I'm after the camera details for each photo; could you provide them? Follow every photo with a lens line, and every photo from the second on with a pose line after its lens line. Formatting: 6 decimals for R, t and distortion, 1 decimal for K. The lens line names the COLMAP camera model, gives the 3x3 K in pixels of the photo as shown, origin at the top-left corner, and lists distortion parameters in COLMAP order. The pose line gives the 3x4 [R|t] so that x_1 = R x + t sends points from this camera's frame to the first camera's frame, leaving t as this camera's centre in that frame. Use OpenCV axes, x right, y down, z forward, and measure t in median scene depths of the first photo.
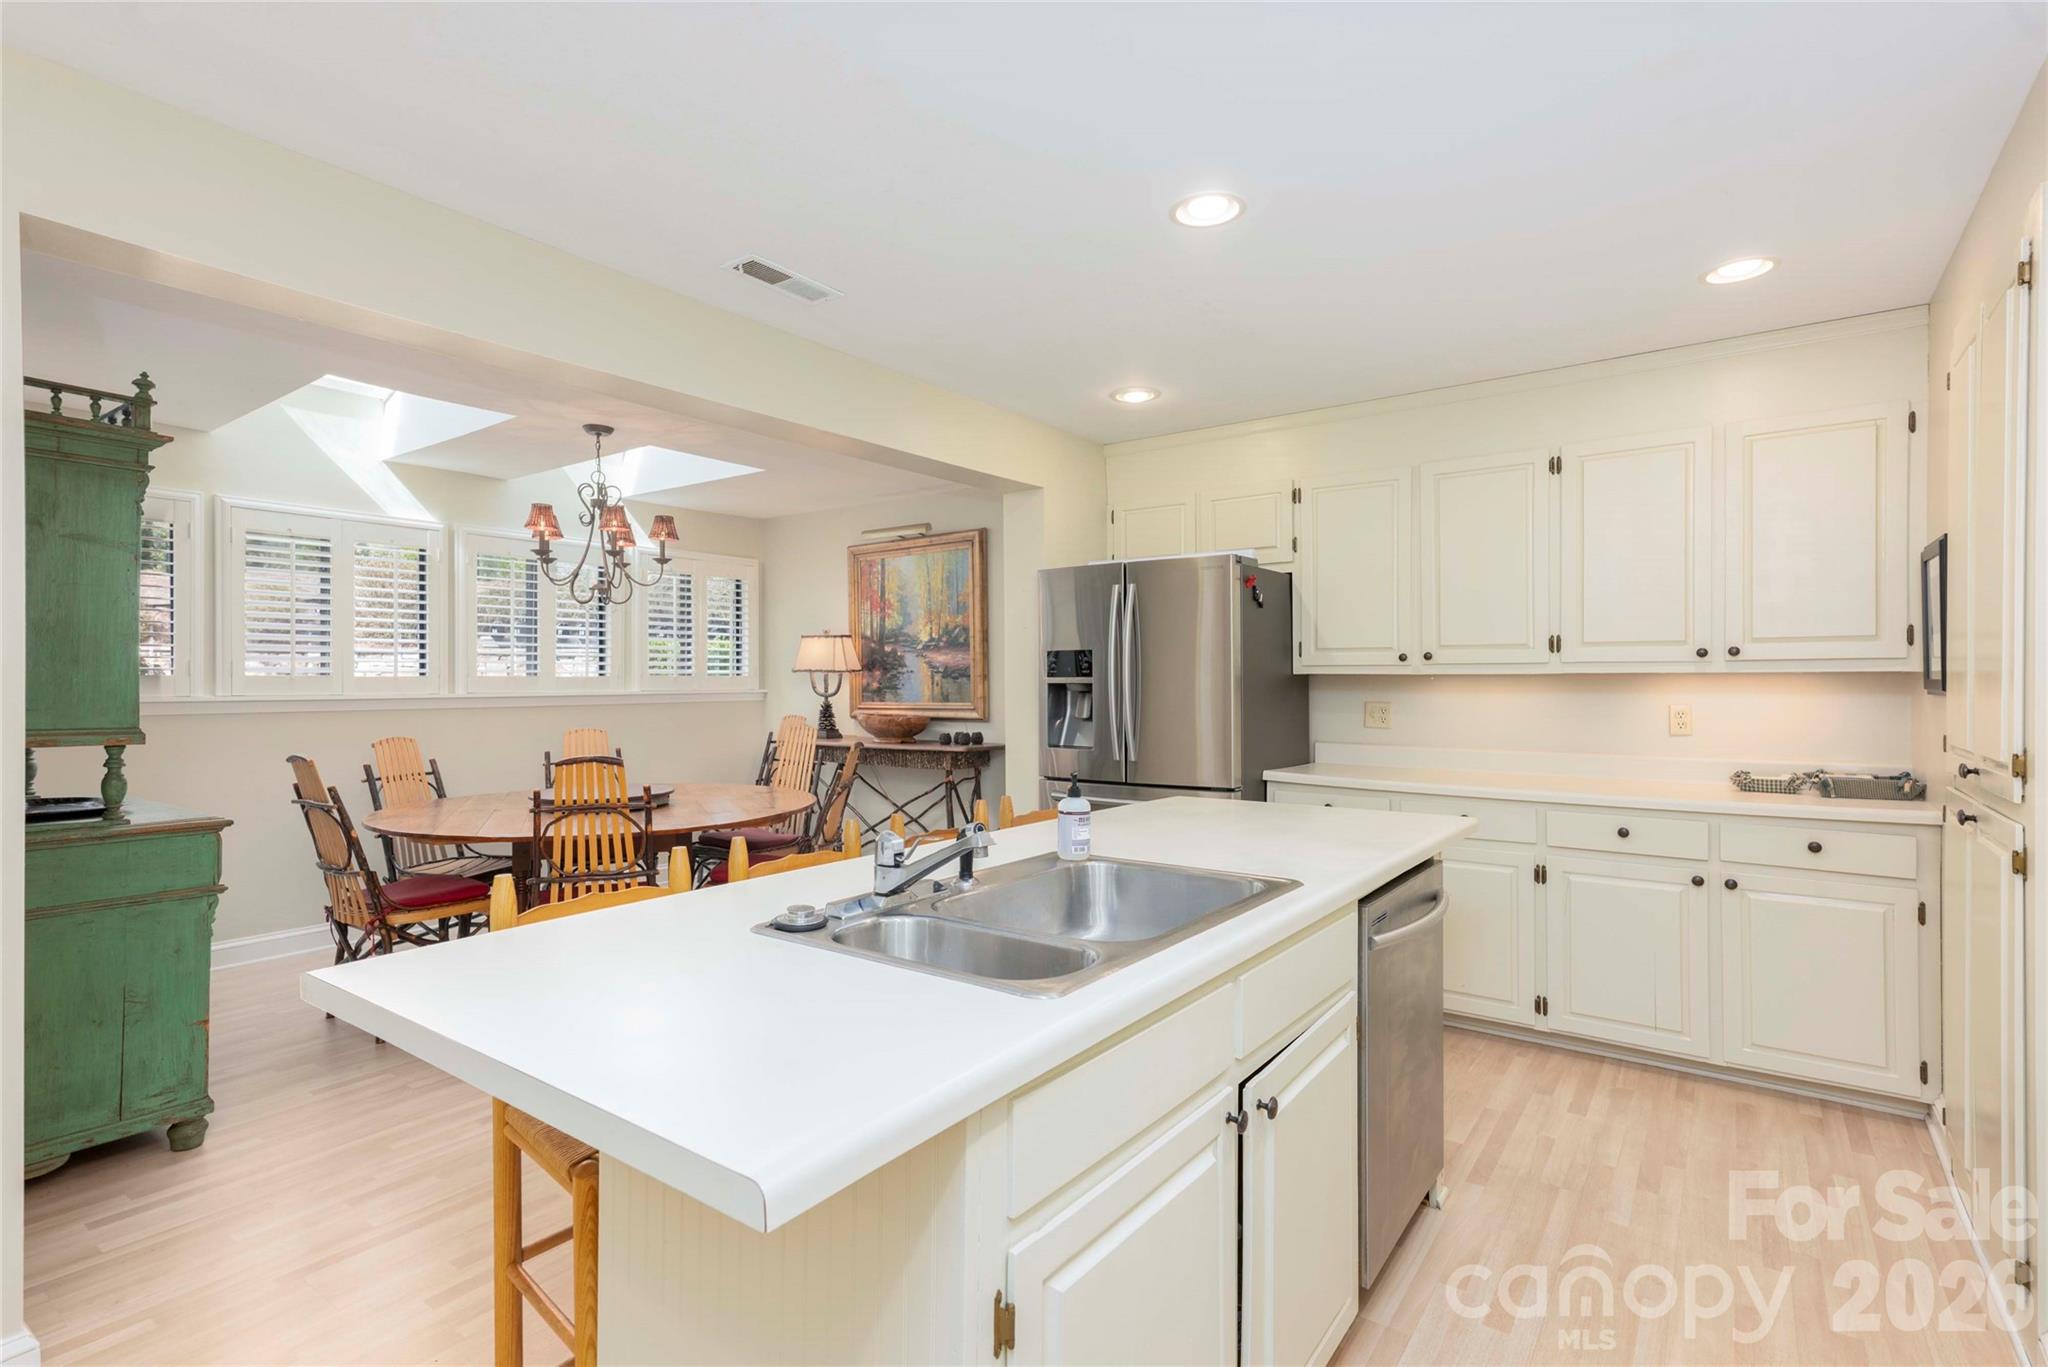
lens RADIAL K [[977.6, 0, 997.1], [0, 977.6, 678.4], [0, 0, 1]] dist [0.005081, 0.004711]
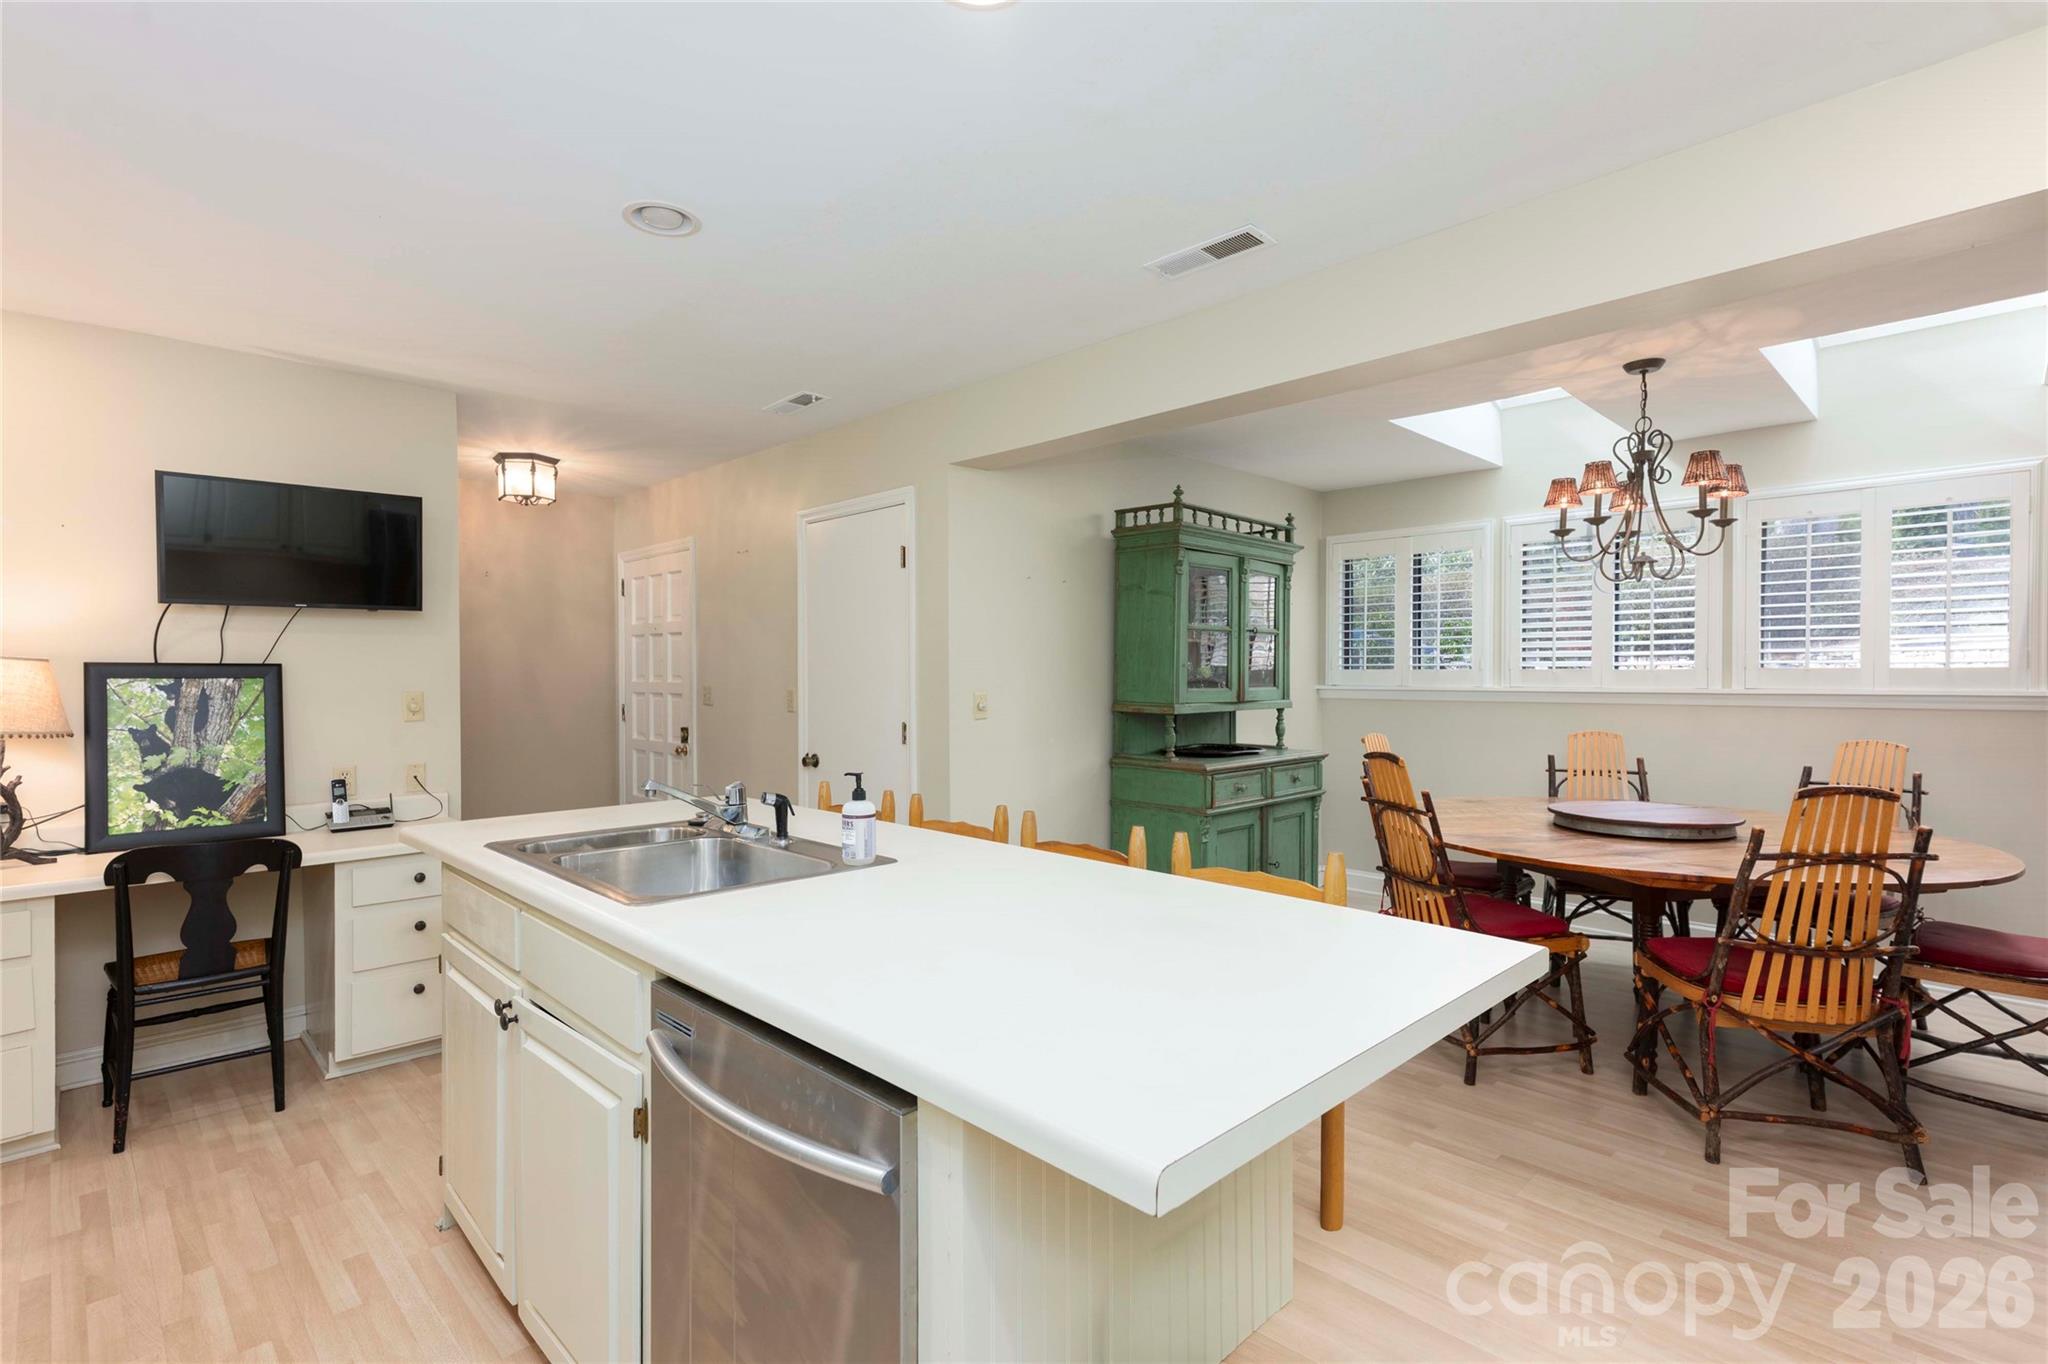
lens RADIAL K [[977.6, 0, 1039.4], [0, 977.6, 682.7], [0, 0, 1]] dist [0.005081, 0.004711]
pose [[-0.131396, 0.008635, -0.991292, 0.356865], [0.002891, 0.999961, 0.008328, 0.000621], [0.991326, -0.001771, -0.131416, 0.463017]]
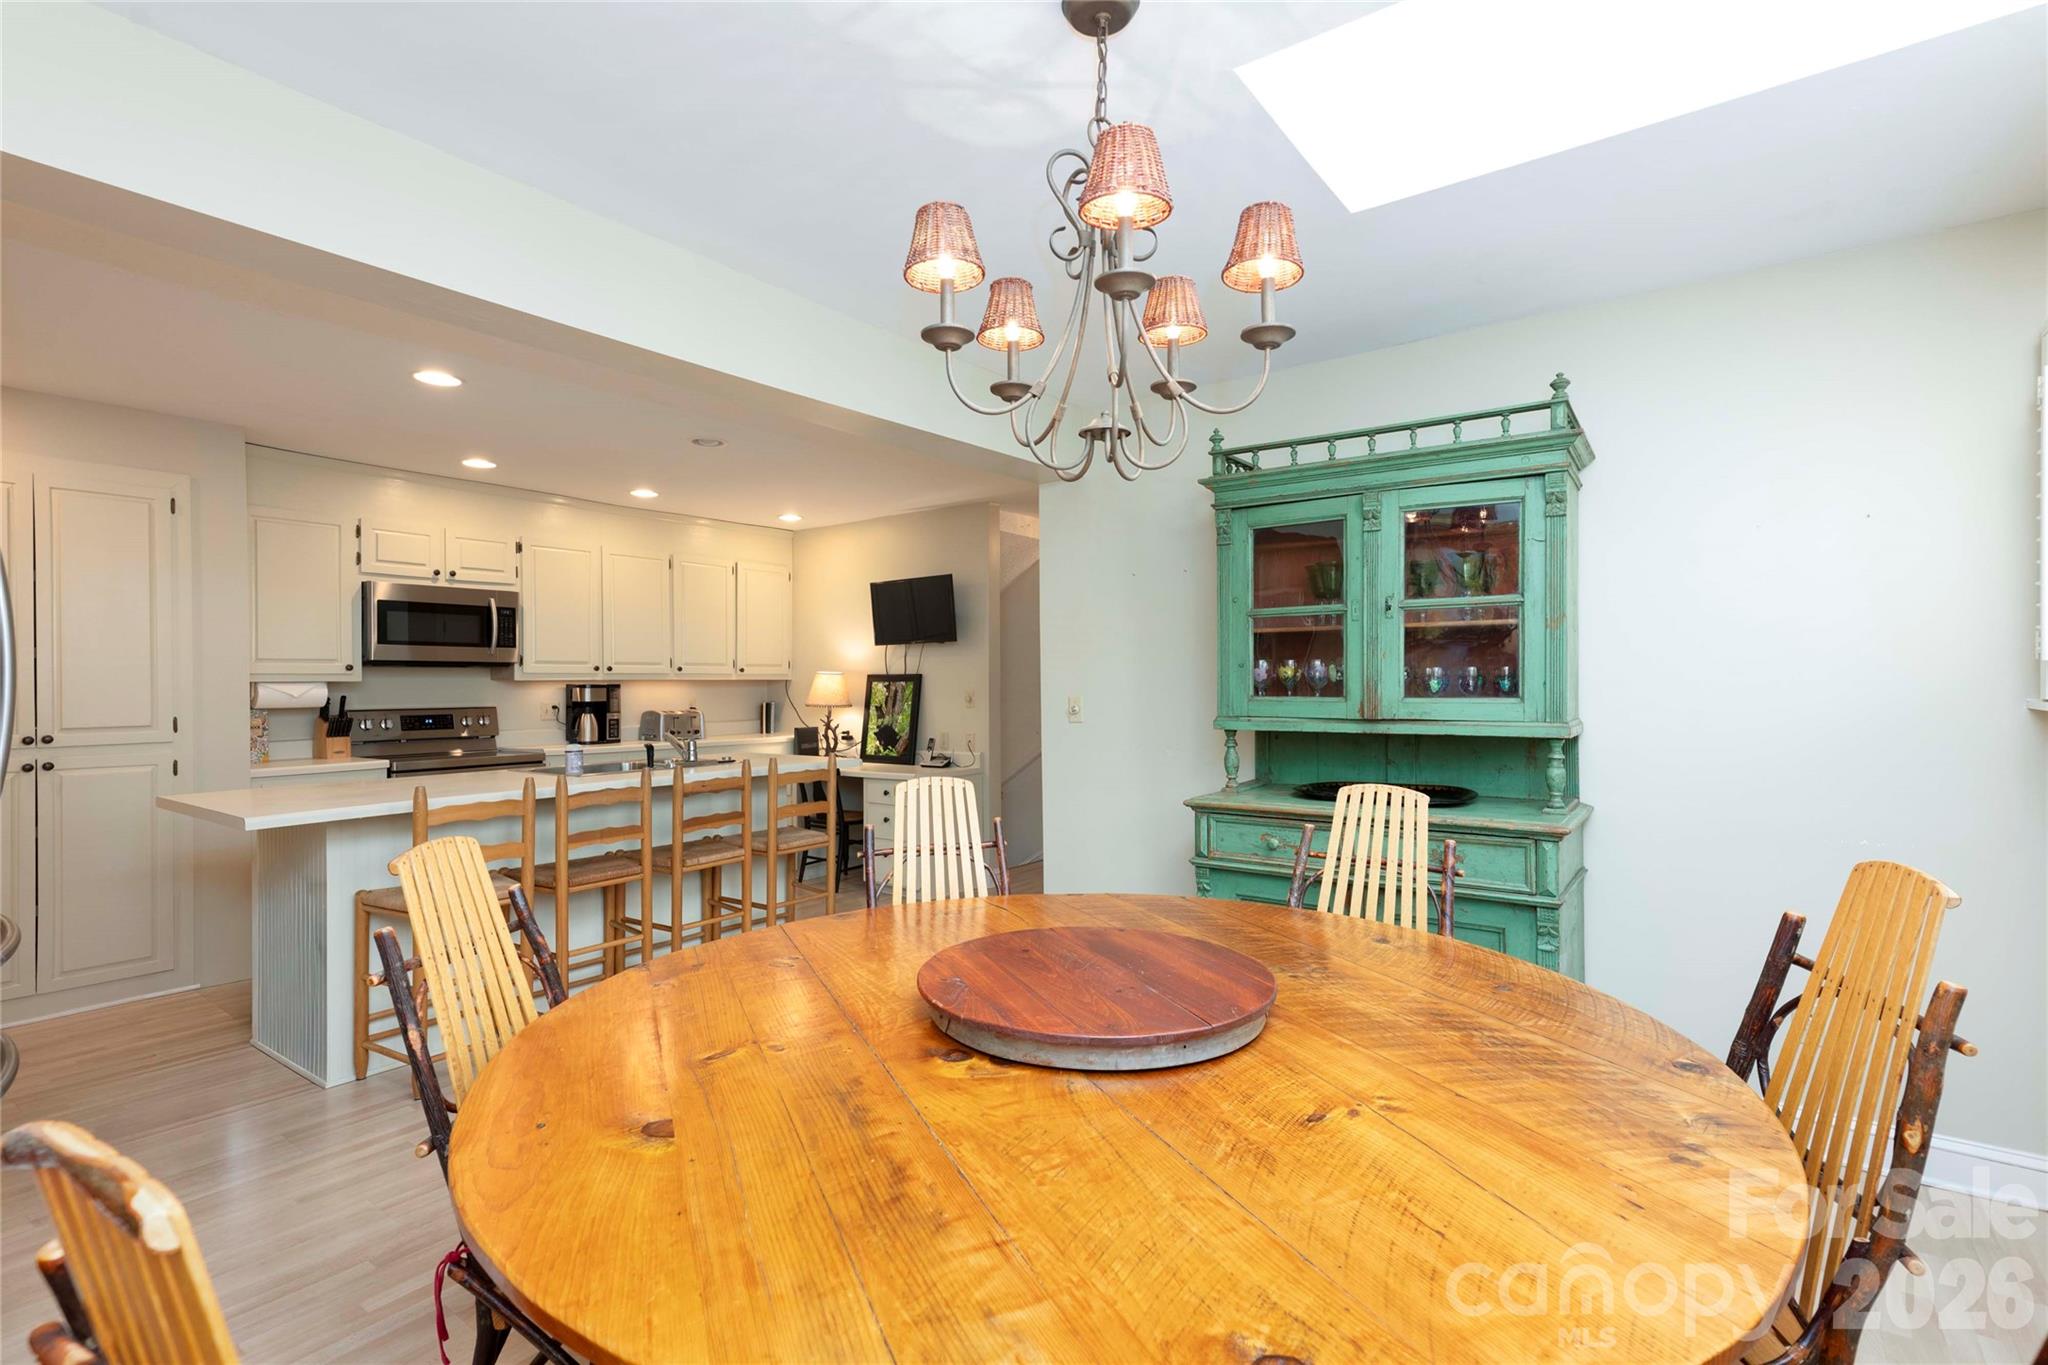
lens RADIAL K [[977.6, 0, 1007.2], [0, 977.6, 671.9], [0, 0, 1]] dist [0.005081, 0.004711]
pose [[-0.999961, 0.008829, -0.000475, -0.280512], [0.008833, 0.999912, -0.009863, 0.002253], [0.000388, -0.009866, -0.999951, 1.044914]]
